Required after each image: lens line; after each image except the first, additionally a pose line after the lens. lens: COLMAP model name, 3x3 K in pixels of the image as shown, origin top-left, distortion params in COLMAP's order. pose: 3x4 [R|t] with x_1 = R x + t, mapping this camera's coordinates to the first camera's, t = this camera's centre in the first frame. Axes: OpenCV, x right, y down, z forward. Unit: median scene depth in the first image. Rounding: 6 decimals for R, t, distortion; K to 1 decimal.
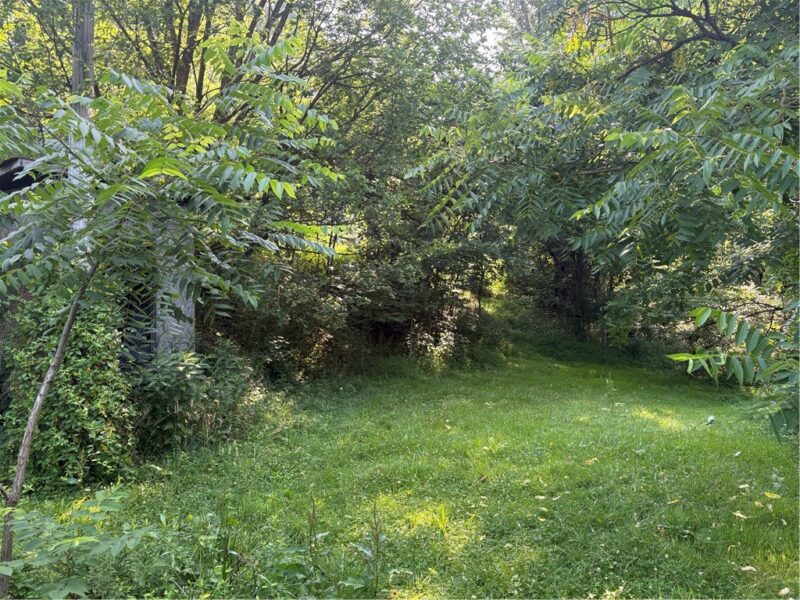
lens RADIAL K [[605.9, 0, 400.1], [0, 605.9, 300.2], [0, 0, 1]] dist [-0.002772, -0.000381]
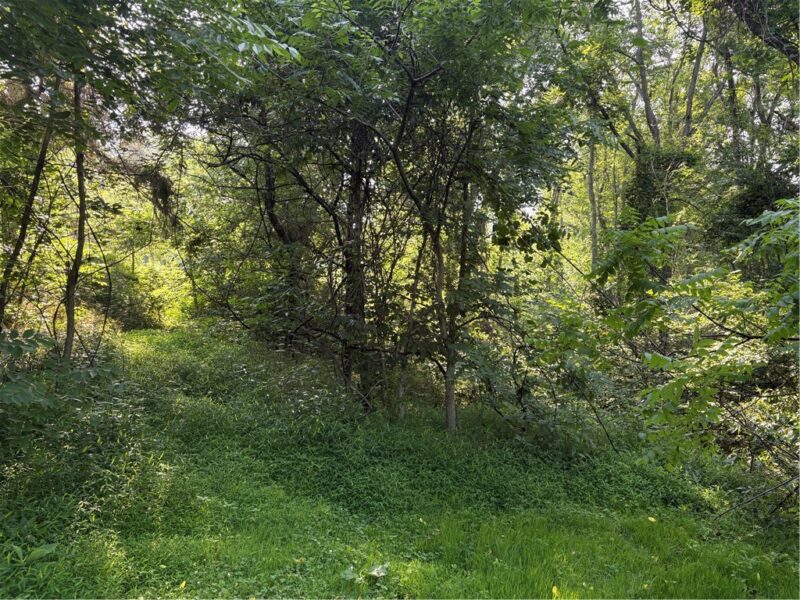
lens RADIAL K [[605.9, 0, 400.2], [0, 605.9, 300.1], [0, 0, 1]] dist [-0.002772, -0.000381]
pose [[0.885457, 0.024365, 0.464081, 0.140489], [0.019409, 0.995815, -0.089313, 0.028507], [-0.464315, 0.088090, 0.881278, 0.682777]]
